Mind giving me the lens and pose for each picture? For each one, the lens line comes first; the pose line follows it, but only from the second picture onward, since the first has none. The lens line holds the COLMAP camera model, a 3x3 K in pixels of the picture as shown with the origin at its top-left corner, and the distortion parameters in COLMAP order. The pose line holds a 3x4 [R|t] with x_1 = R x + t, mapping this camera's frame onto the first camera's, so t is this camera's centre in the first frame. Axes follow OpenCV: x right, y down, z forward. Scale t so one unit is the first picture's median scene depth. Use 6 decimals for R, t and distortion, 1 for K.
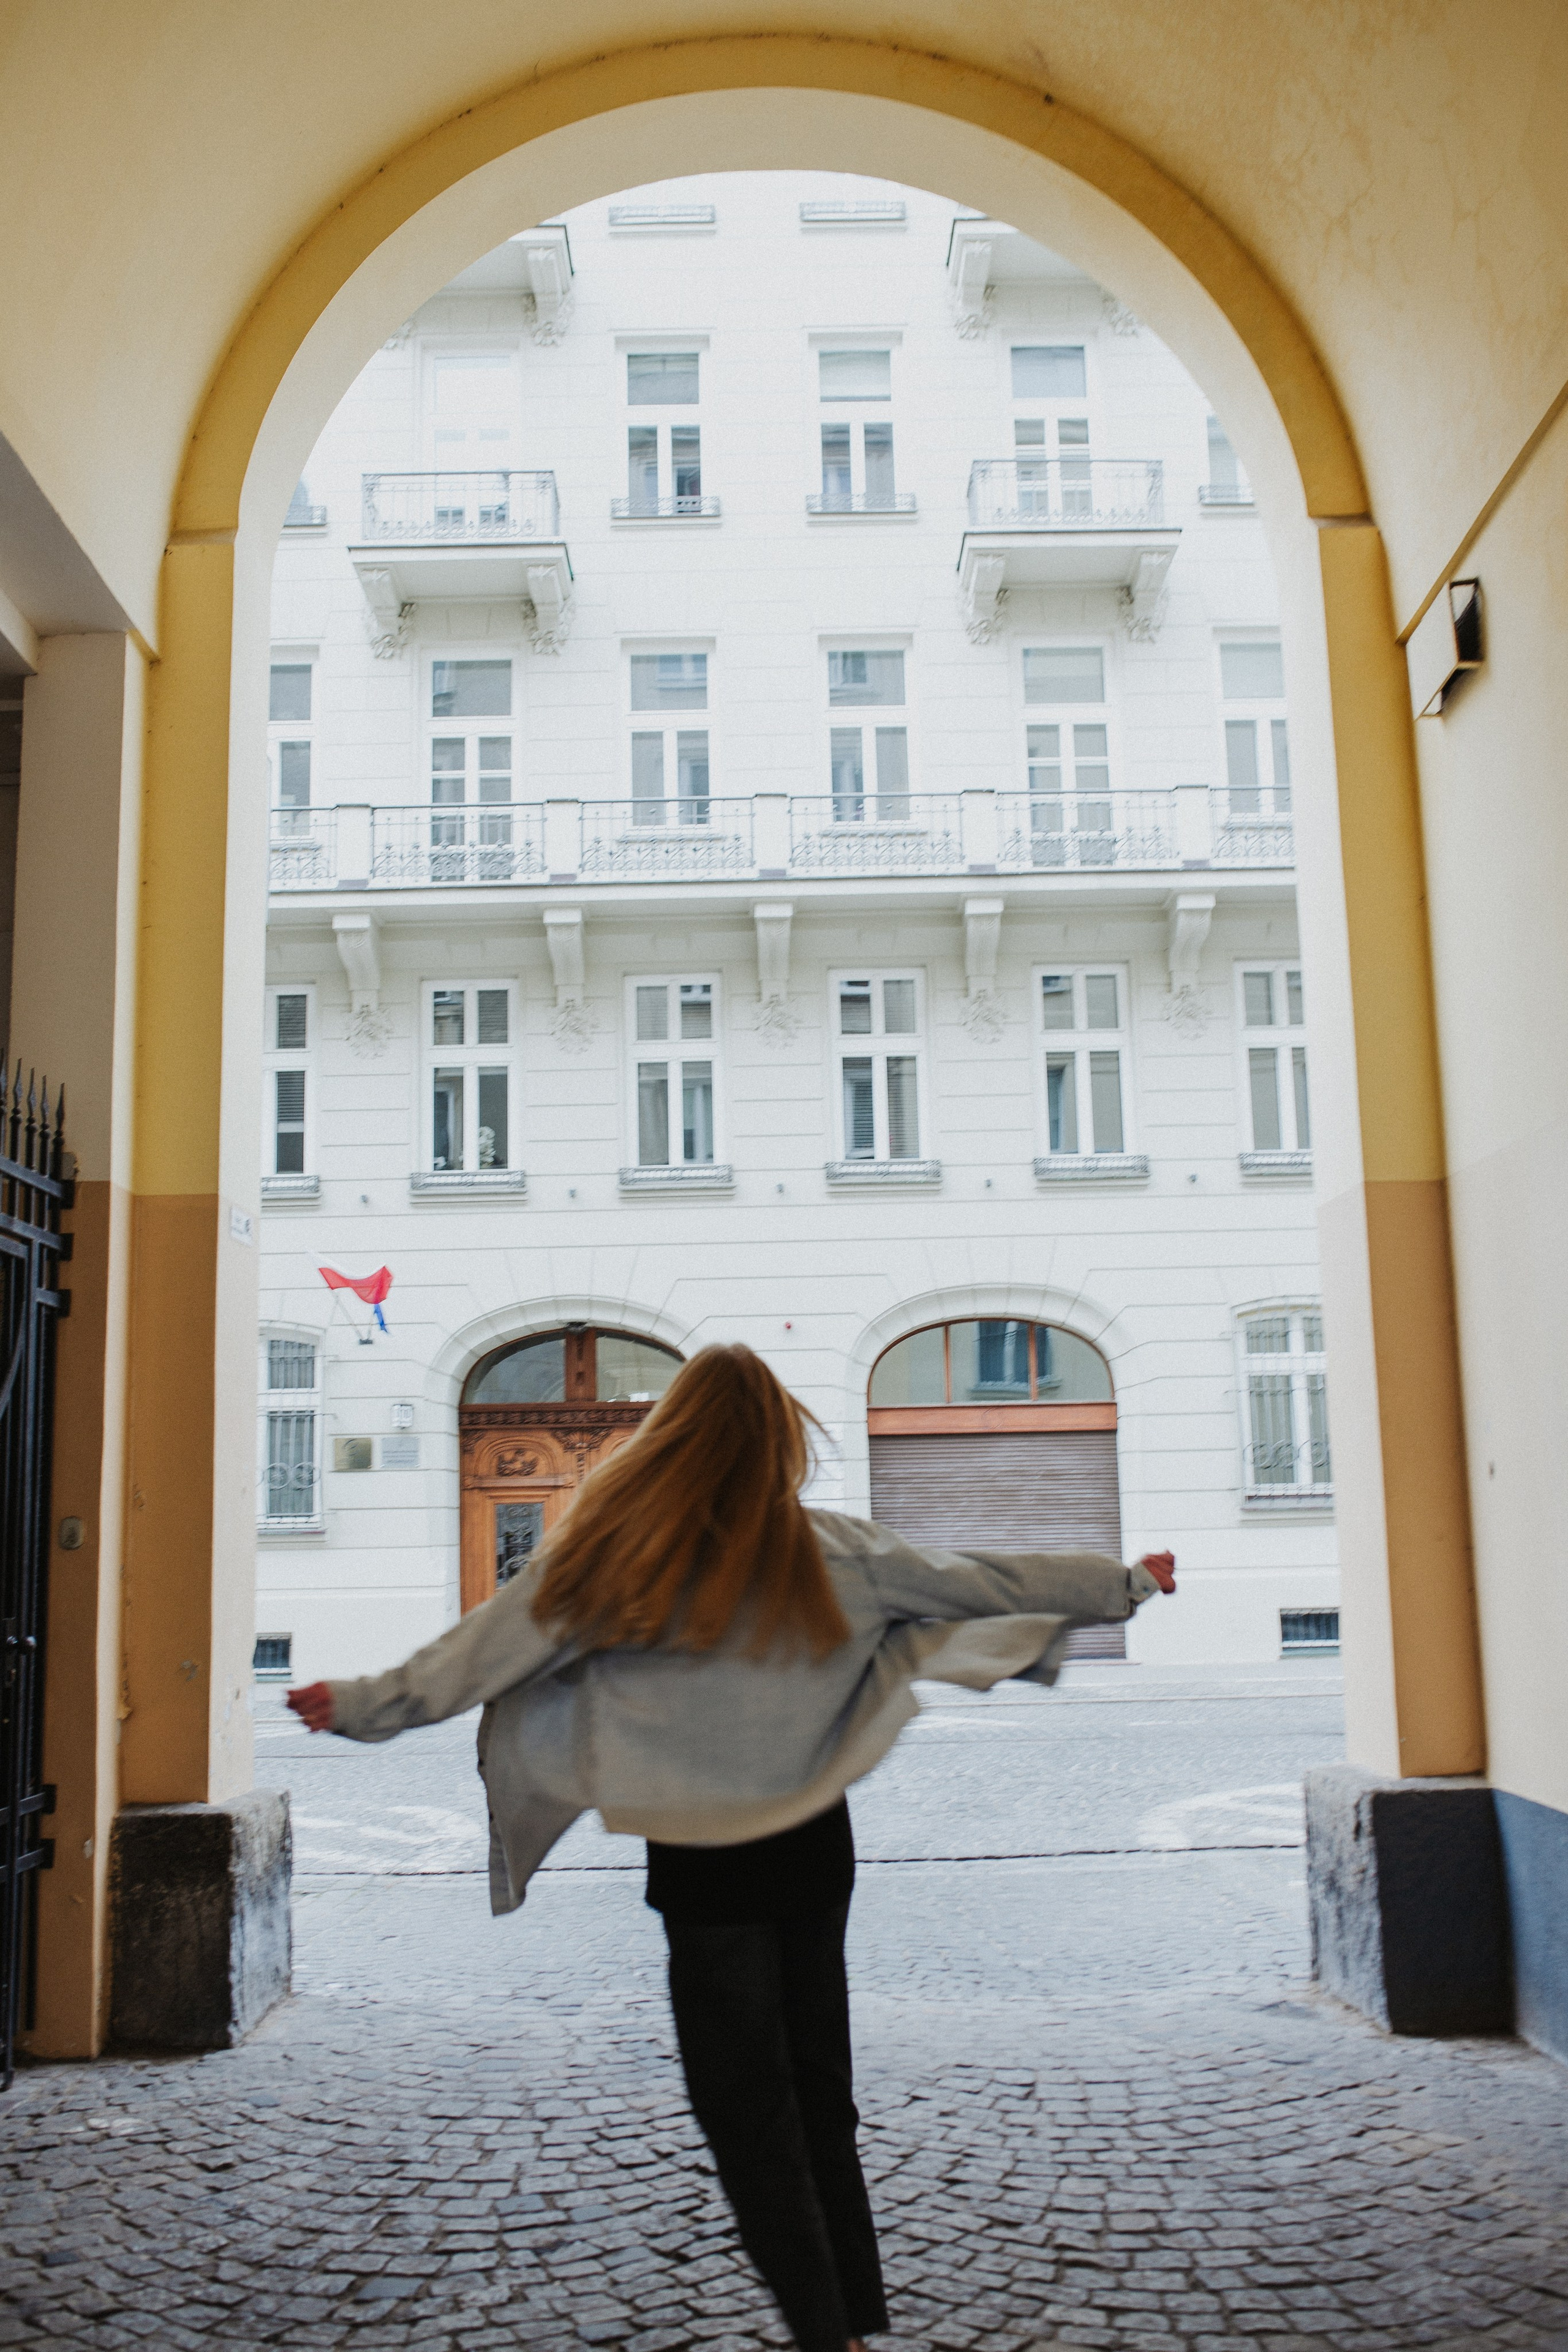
lens RADIAL K [[2251.1, 0, 782.4], [0, 2251.1, 1144.5], [0, 0, 1]] dist [-0.086075, 0.115258]
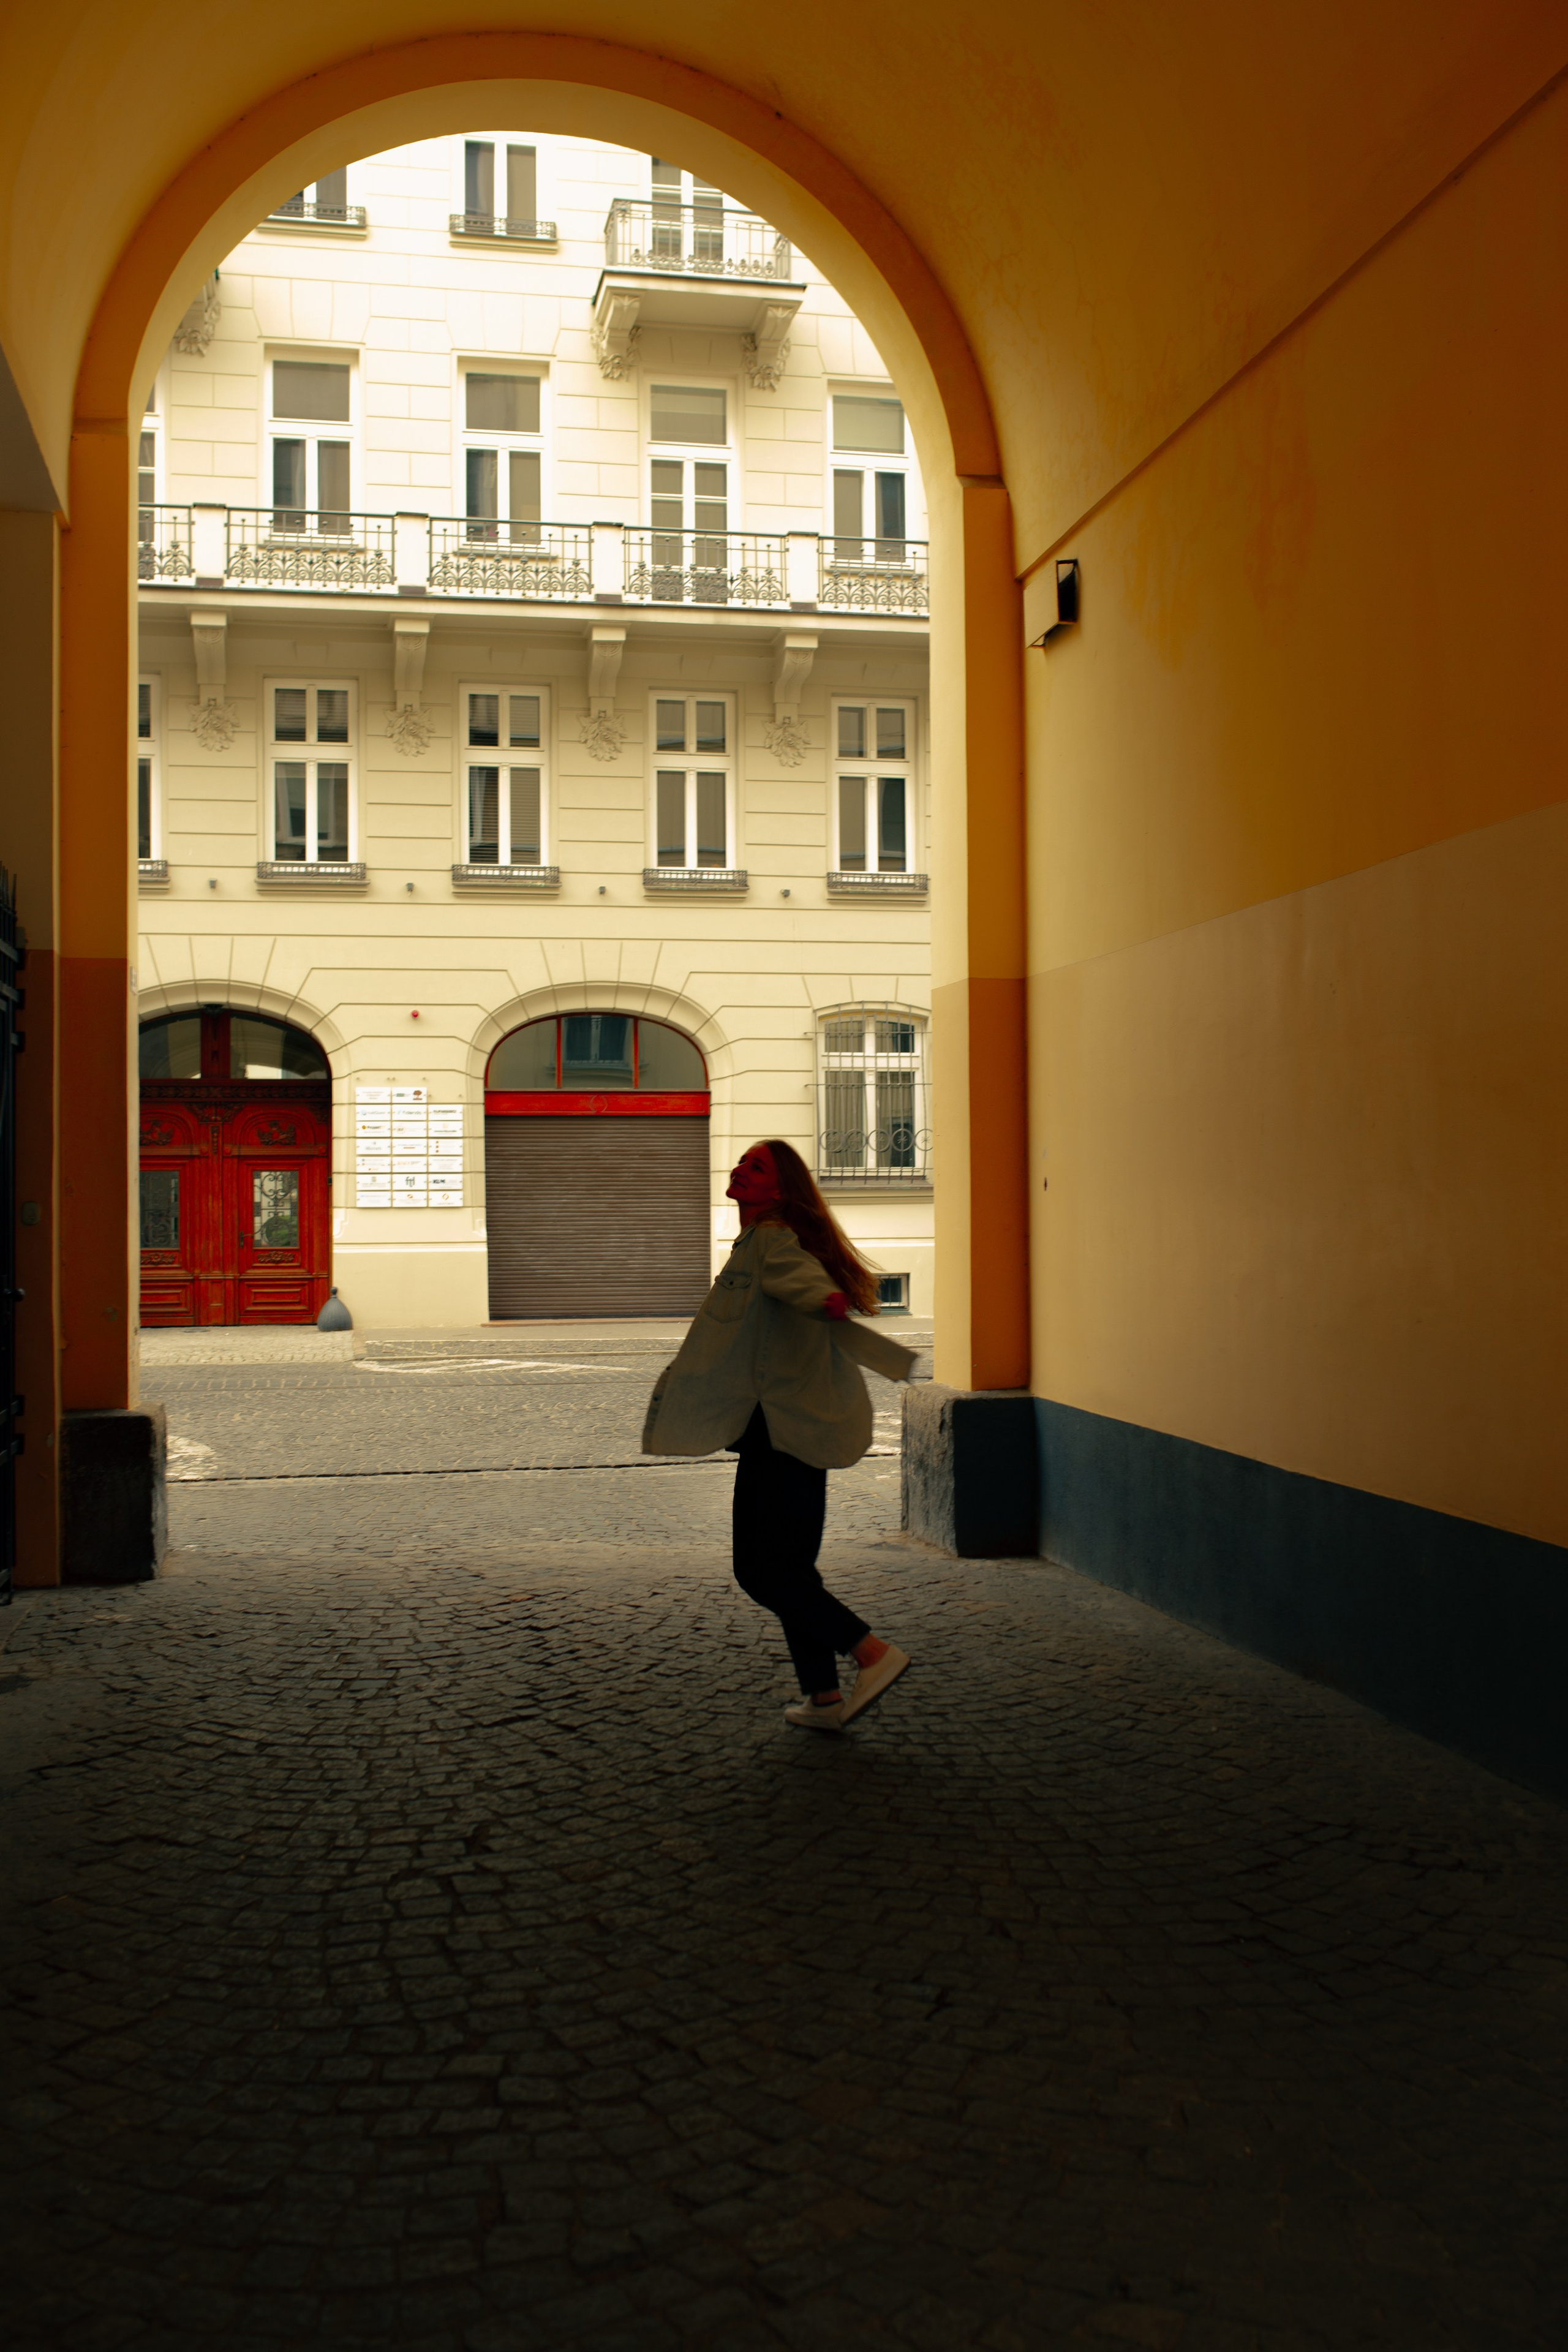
lens RADIAL K [[2251.1, 0, 782.4], [0, 2251.1, 1144.5], [0, 0, 1]] dist [-0.086075, 0.115258]
pose [[0.980247, 0.019096, 0.196852, -0.035754], [-0.047859, 0.988649, 0.142415, -0.020512], [-0.191898, -0.149023, 0.970035, -0.099217]]
